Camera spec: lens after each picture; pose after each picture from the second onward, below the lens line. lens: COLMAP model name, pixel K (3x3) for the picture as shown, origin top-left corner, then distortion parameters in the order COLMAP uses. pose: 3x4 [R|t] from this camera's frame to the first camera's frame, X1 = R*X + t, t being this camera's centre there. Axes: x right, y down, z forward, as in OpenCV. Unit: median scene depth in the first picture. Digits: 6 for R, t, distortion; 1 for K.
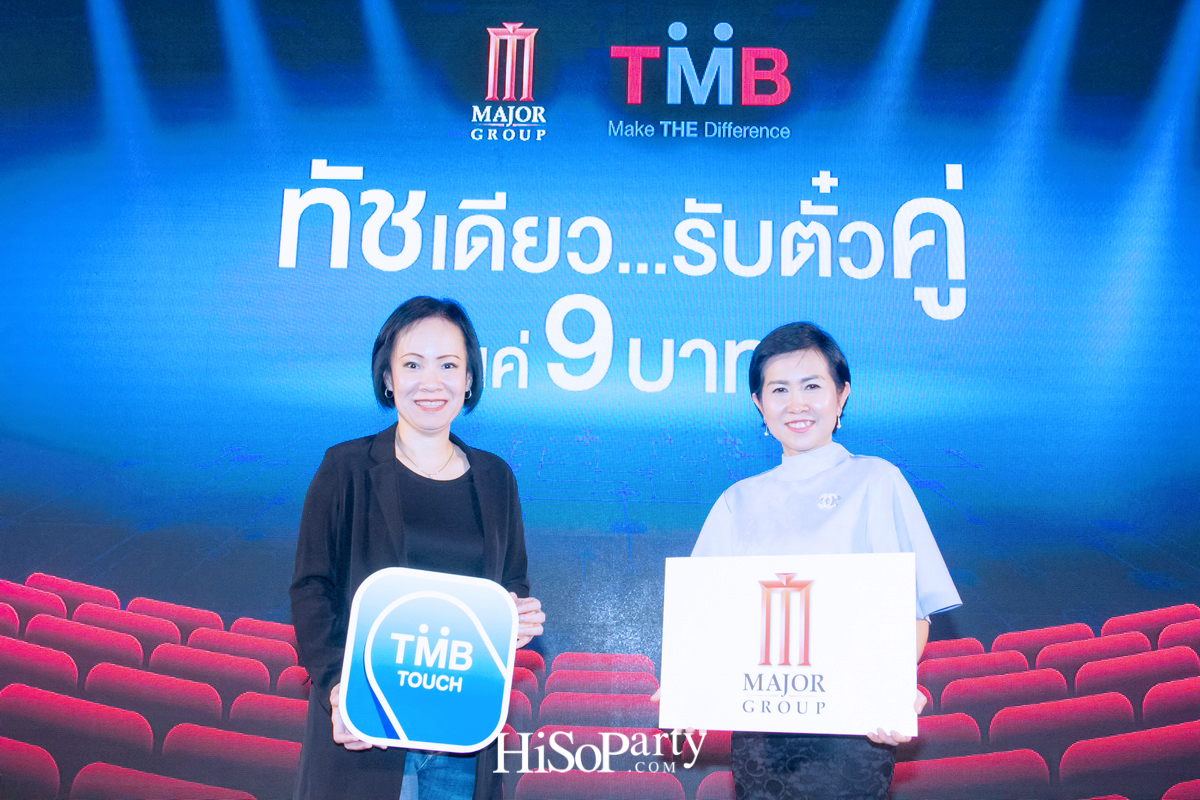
lens RADIAL K [[1469.5, 0, 582.4], [0, 1469.5, 383.5], [0, 0, 1]] dist [-0.026593, 0.000000]
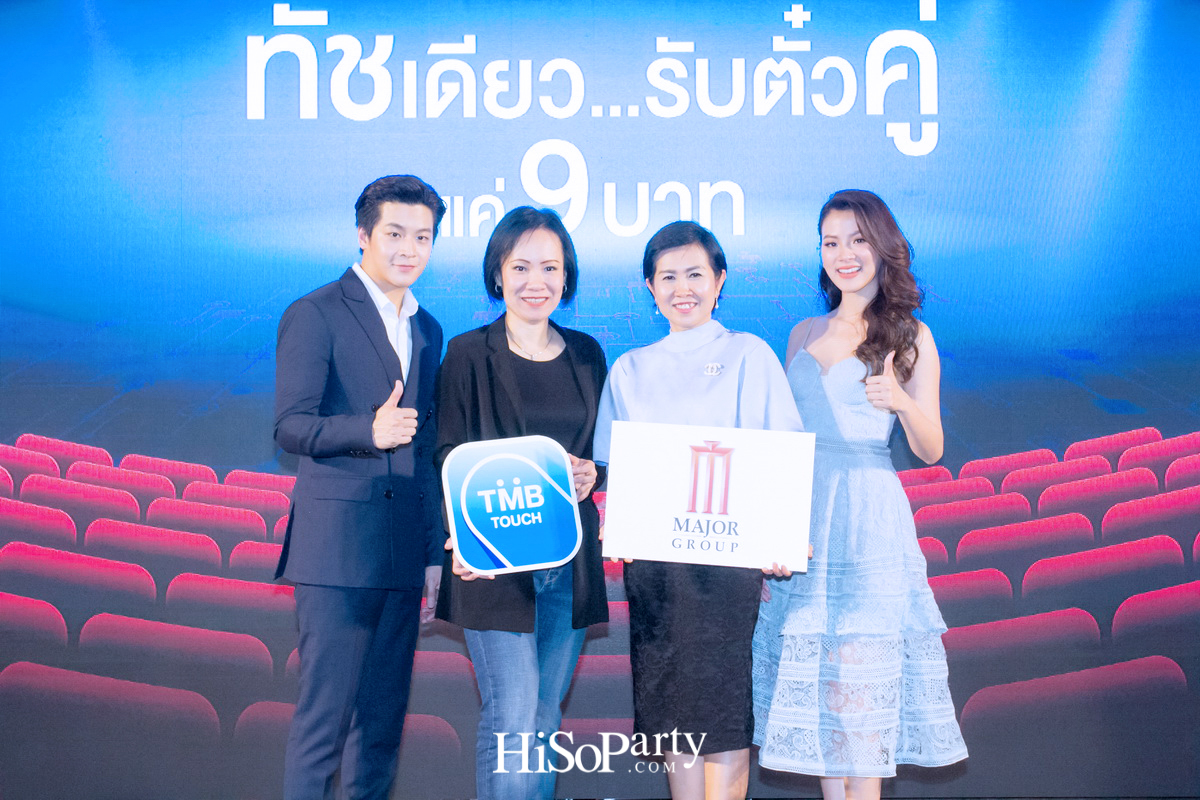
lens RADIAL K [[2229.4, 0, 575.2], [0, 2229.4, 408.5], [0, 0, 1]] dist [0.079313, 0.000000]
pose [[0.999140, -0.033054, 0.025033, -0.030998], [0.029031, 0.988734, 0.146842, -0.102043], [-0.029605, -0.145989, 0.988843, -0.527316]]
